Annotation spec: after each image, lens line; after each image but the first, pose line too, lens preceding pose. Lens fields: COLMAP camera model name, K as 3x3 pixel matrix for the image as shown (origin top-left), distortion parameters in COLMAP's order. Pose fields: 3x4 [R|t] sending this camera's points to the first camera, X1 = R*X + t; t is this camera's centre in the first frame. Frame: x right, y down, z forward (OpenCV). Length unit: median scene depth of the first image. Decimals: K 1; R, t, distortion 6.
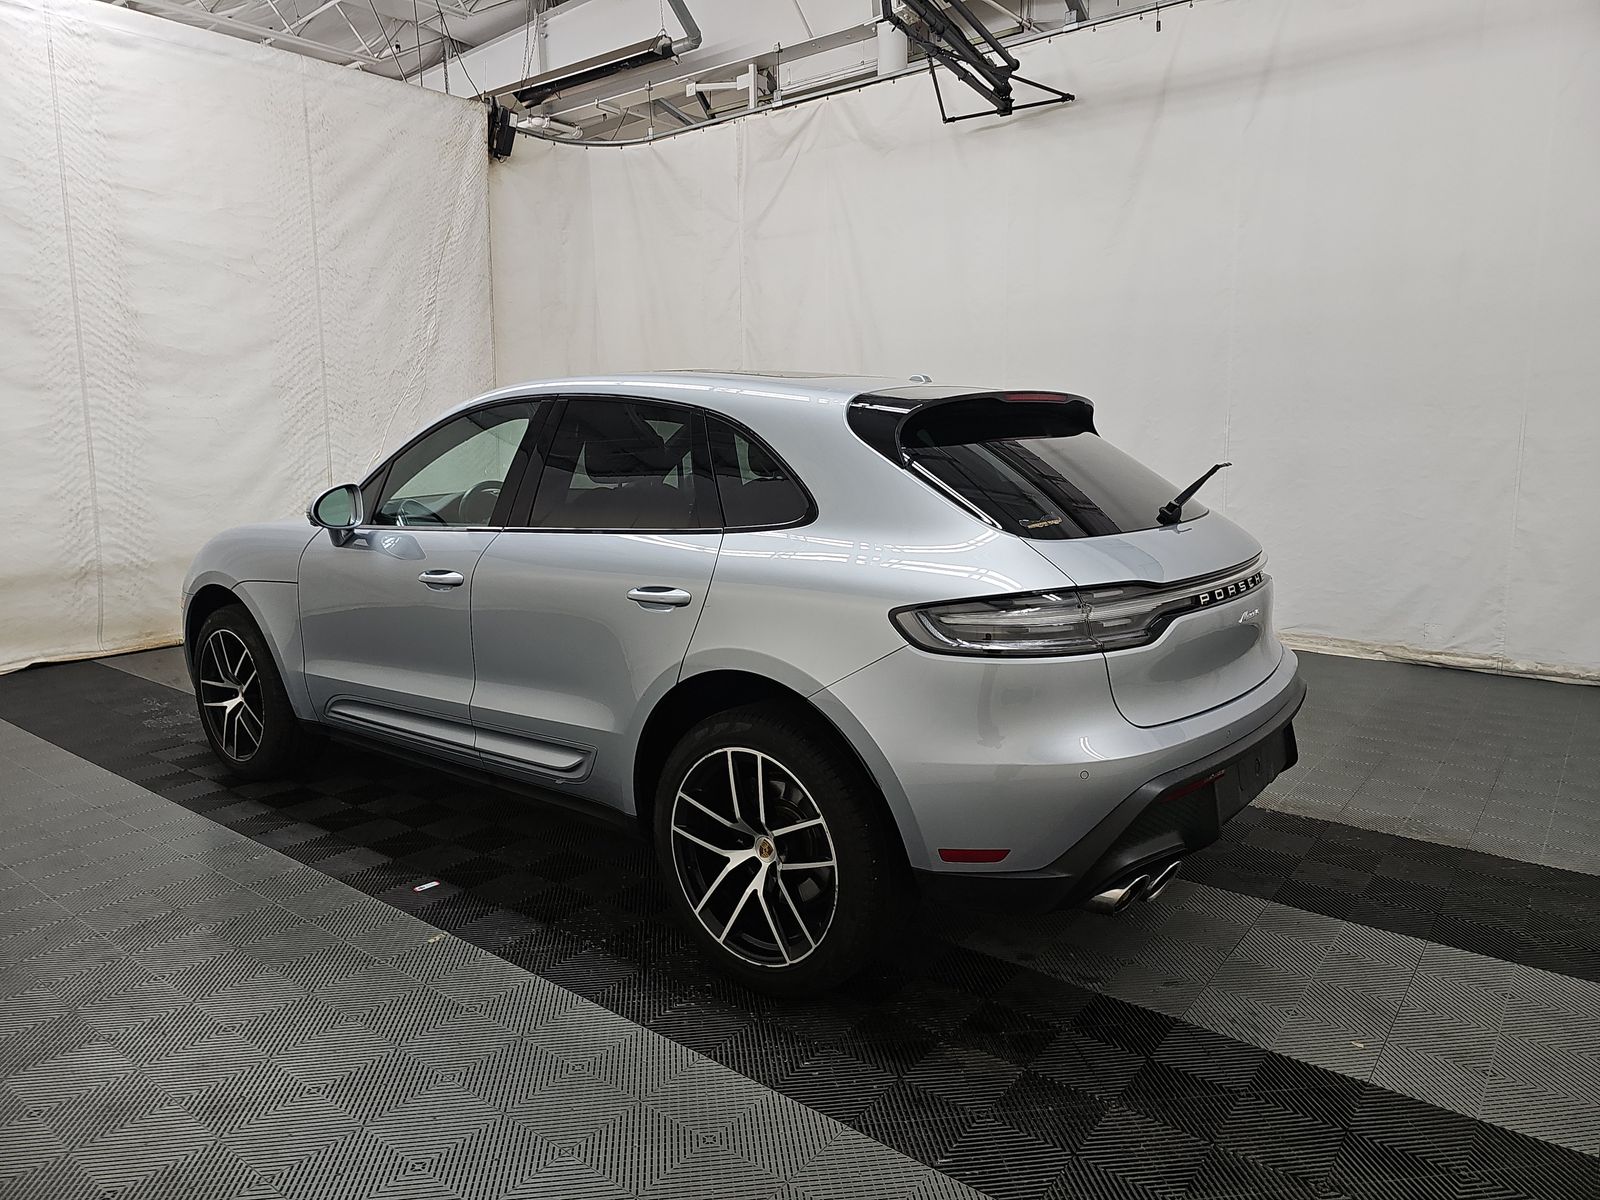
lens RADIAL K [[1069.3, 0, 800.0], [0, 1069.3, 600.0], [0, 0, 1]] dist [0.041253, -0.043448]
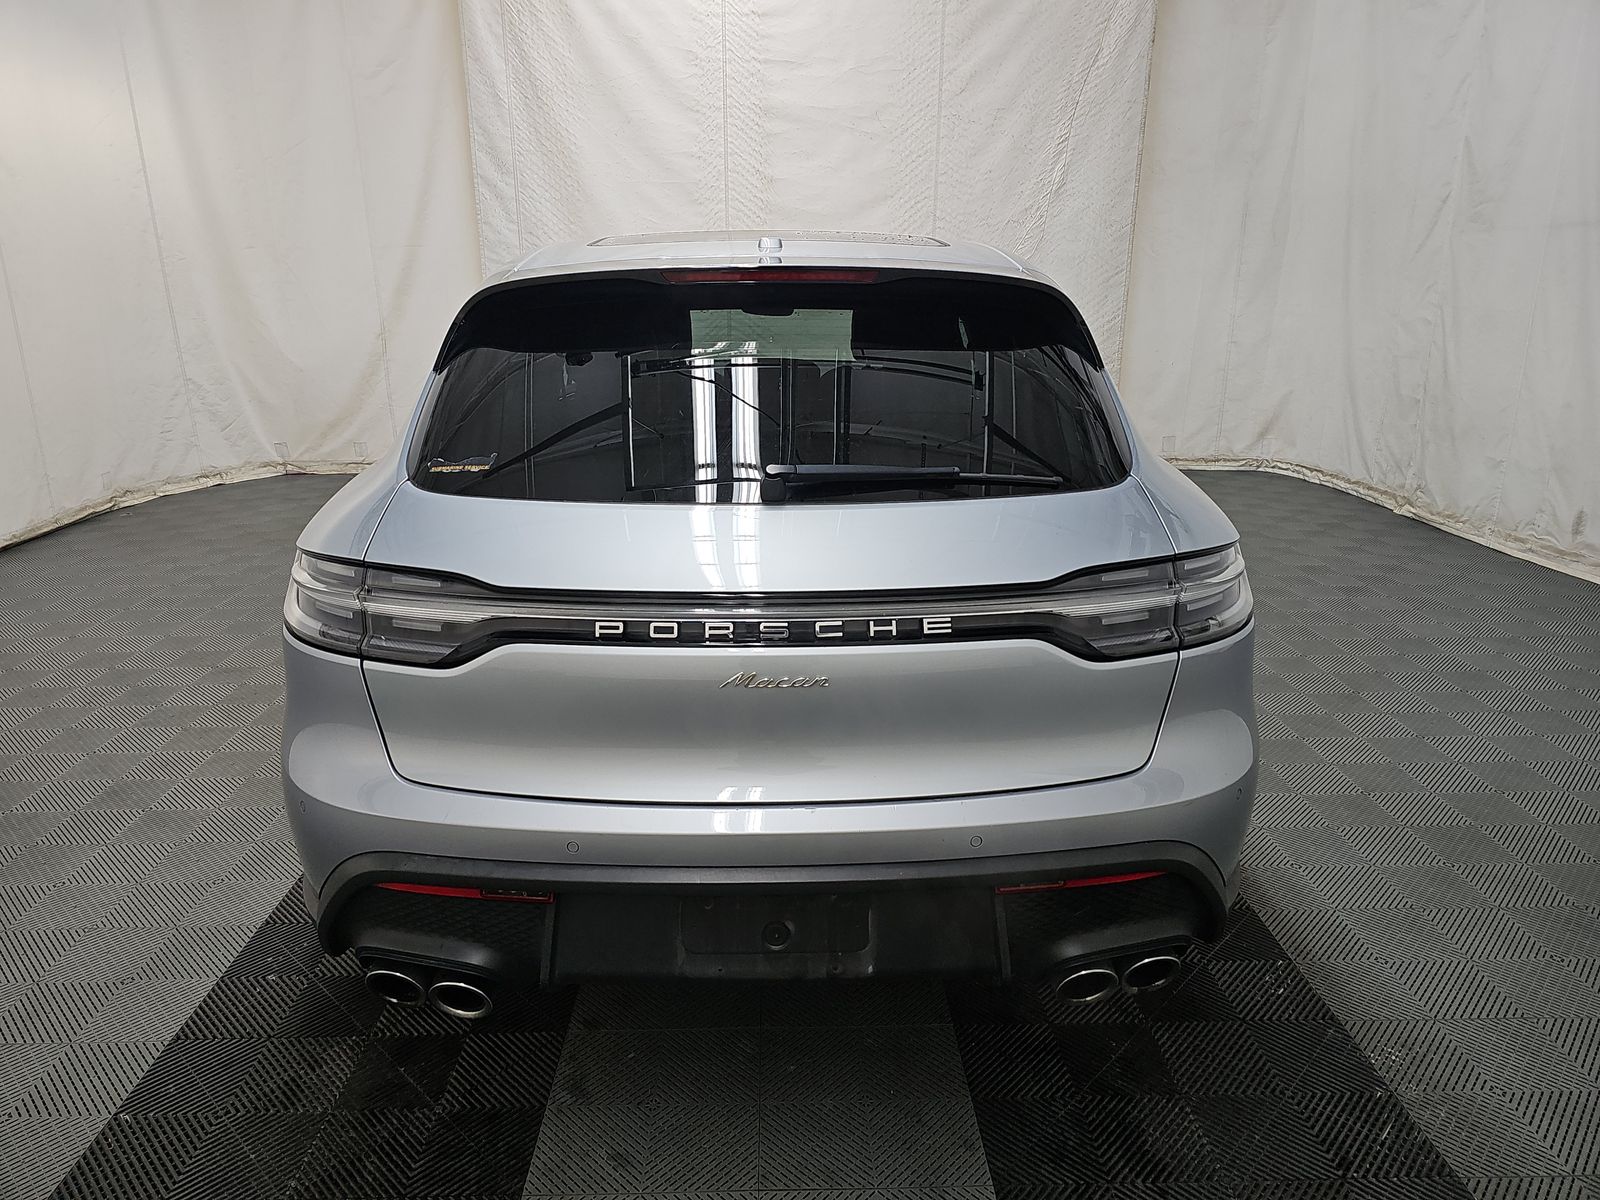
lens RADIAL K [[1073.3, 0, 832.5], [0, 1073.3, 607.7], [0, 0, 1]] dist [0.043937, -0.047794]
pose [[0.621799, 0.238856, -0.745864, 0.392757], [-0.126322, 0.970475, 0.205477, -0.066957], [0.772922, -0.033546, 0.633613, 0.308235]]
